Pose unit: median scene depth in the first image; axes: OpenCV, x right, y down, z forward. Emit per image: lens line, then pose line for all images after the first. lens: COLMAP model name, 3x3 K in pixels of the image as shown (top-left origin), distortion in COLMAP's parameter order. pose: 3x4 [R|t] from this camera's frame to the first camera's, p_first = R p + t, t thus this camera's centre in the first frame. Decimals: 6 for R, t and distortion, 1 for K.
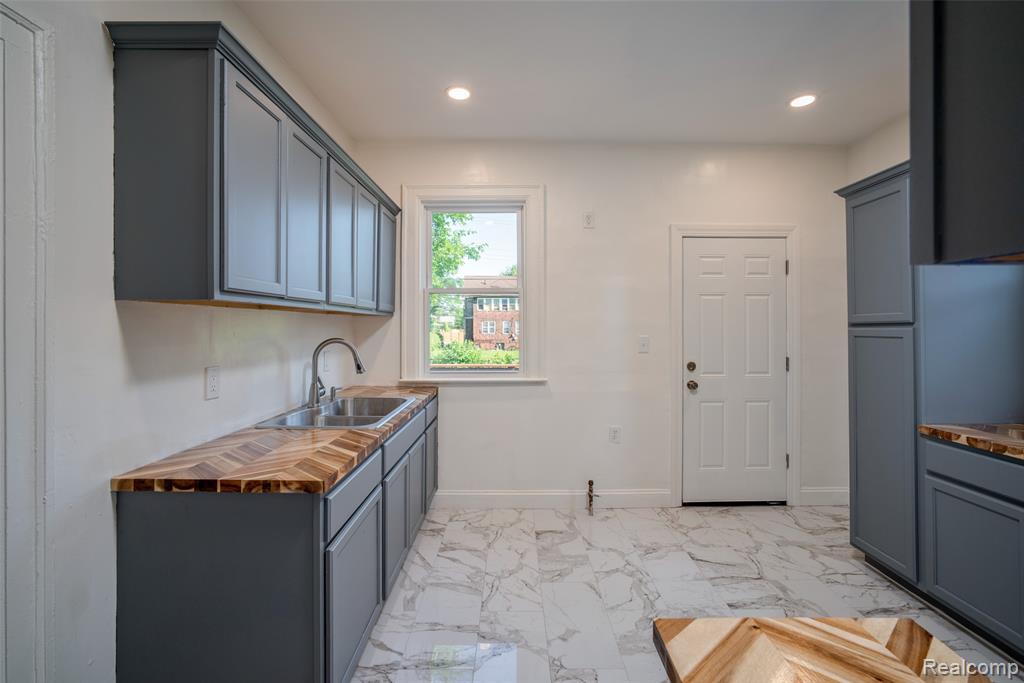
lens RADIAL K [[430.5, 0, 507.2], [0, 430.5, 331.9], [0, 0, 1]] dist [-0.020950, 0.002410]
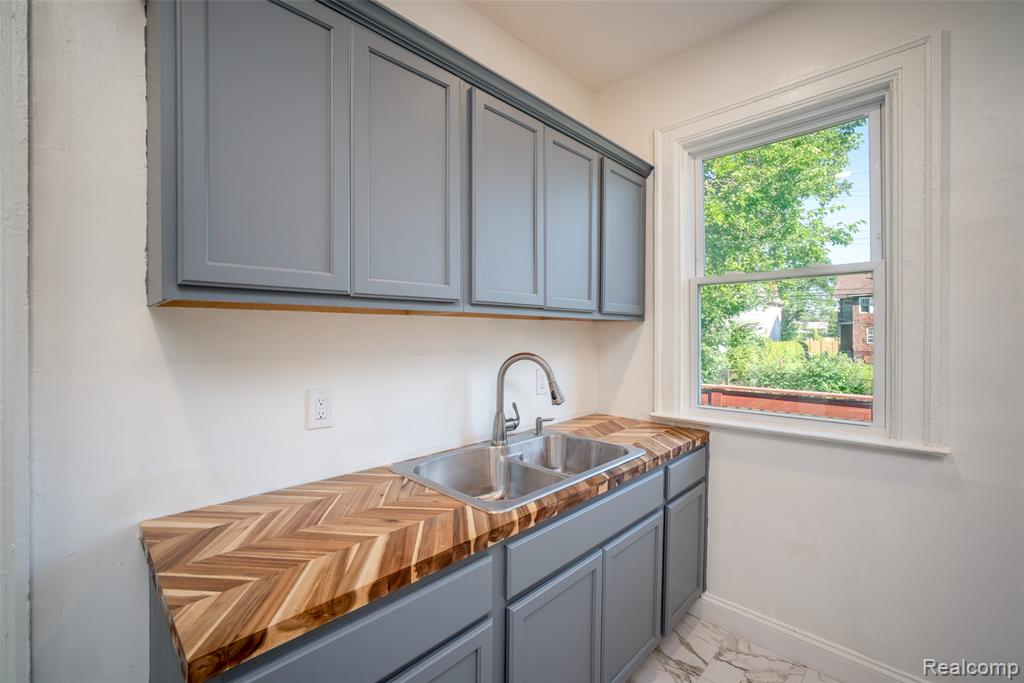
lens RADIAL K [[430.5, 0, 512.6], [0, 430.5, 339.1], [0, 0, 1]] dist [-0.020950, 0.002410]
pose [[0.728093, 0.004223, -0.685465, 0.061936], [-0.005680, 0.999984, 0.000127, -0.006630], [0.685455, 0.003801, 0.728105, 0.345954]]
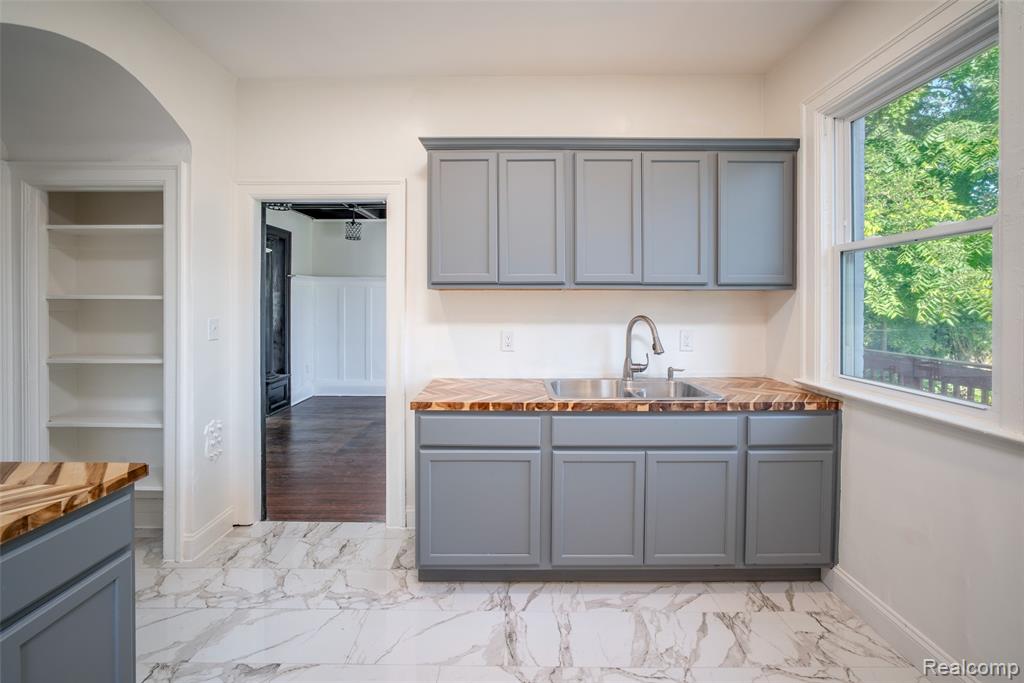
lens RADIAL K [[430.5, 0, 514.4], [0, 430.5, 307.9], [0, 0, 1]] dist [-0.020950, 0.002410]
pose [[0.022068, 0.006387, -0.999736, 0.448865], [-0.014155, 0.999881, 0.006075, -0.004184], [0.999656, 0.014017, 0.022156, 0.518085]]
